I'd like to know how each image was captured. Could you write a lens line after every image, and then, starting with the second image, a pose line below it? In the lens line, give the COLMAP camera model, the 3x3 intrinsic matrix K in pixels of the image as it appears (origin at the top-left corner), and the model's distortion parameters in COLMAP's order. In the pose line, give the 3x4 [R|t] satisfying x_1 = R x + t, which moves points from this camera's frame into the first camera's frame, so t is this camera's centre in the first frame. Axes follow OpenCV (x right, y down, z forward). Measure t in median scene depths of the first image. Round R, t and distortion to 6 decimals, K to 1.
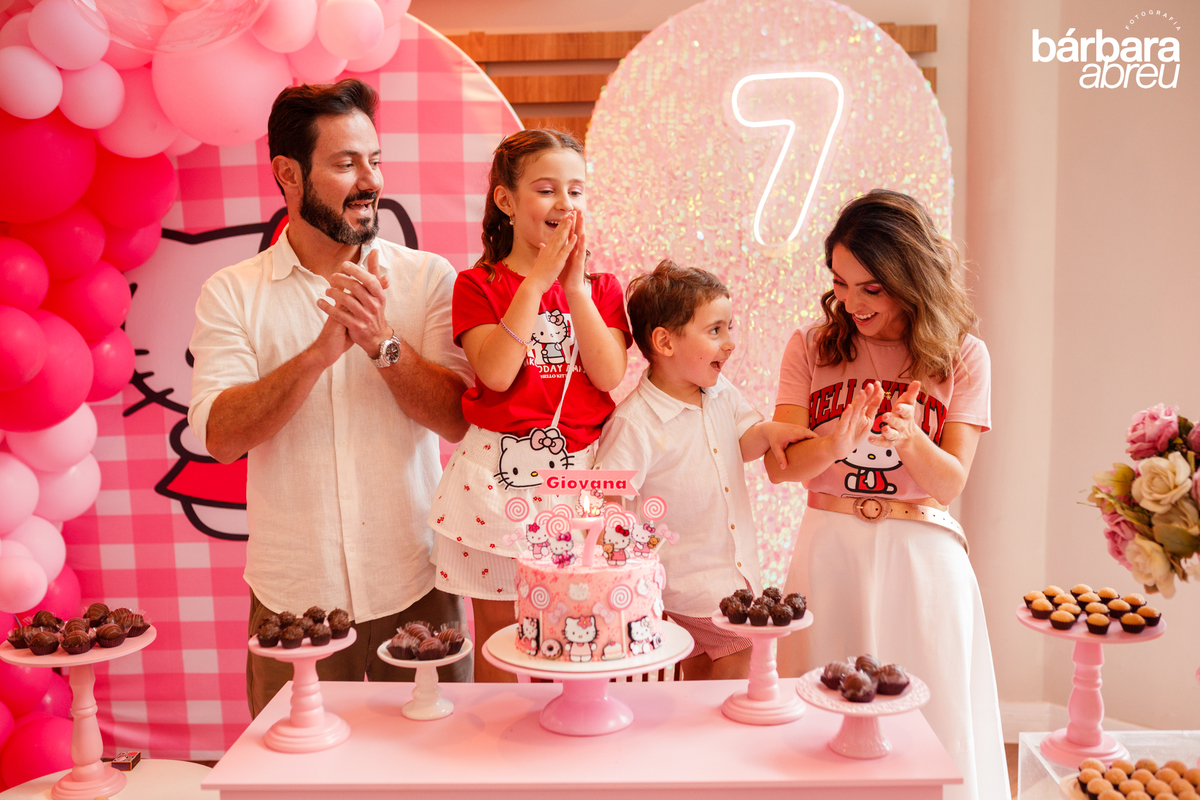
lens RADIAL K [[1107.9, 0, 602.3], [0, 1107.9, 401.9], [0, 0, 1]] dist [-0.011690, 0.000000]
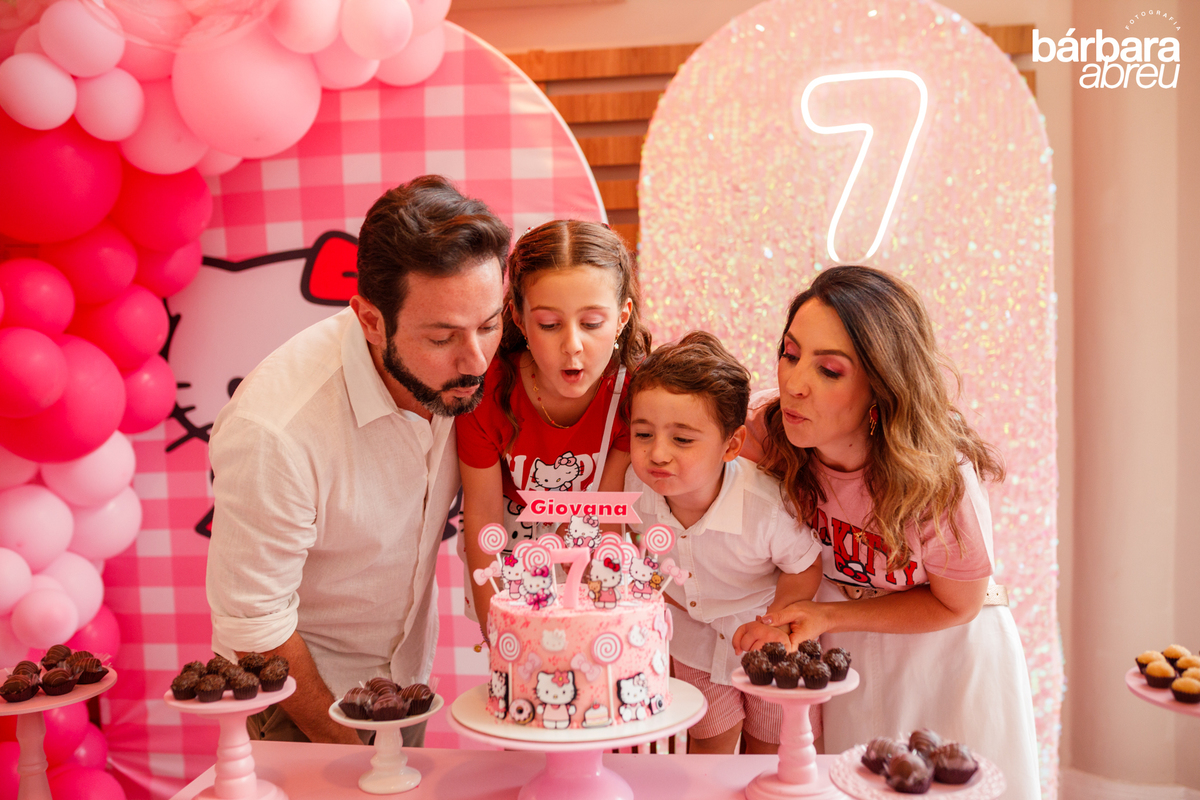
lens RADIAL K [[1107.9, 0, 601.8], [0, 1107.9, 401.1], [0, 0, 1]] dist [-0.011690, 0.000000]
pose [[0.995242, -0.000537, -0.097432, 0.042213], [-0.004483, 0.998673, -0.051297, 0.018495], [0.097331, 0.051489, 0.993919, 0.092132]]
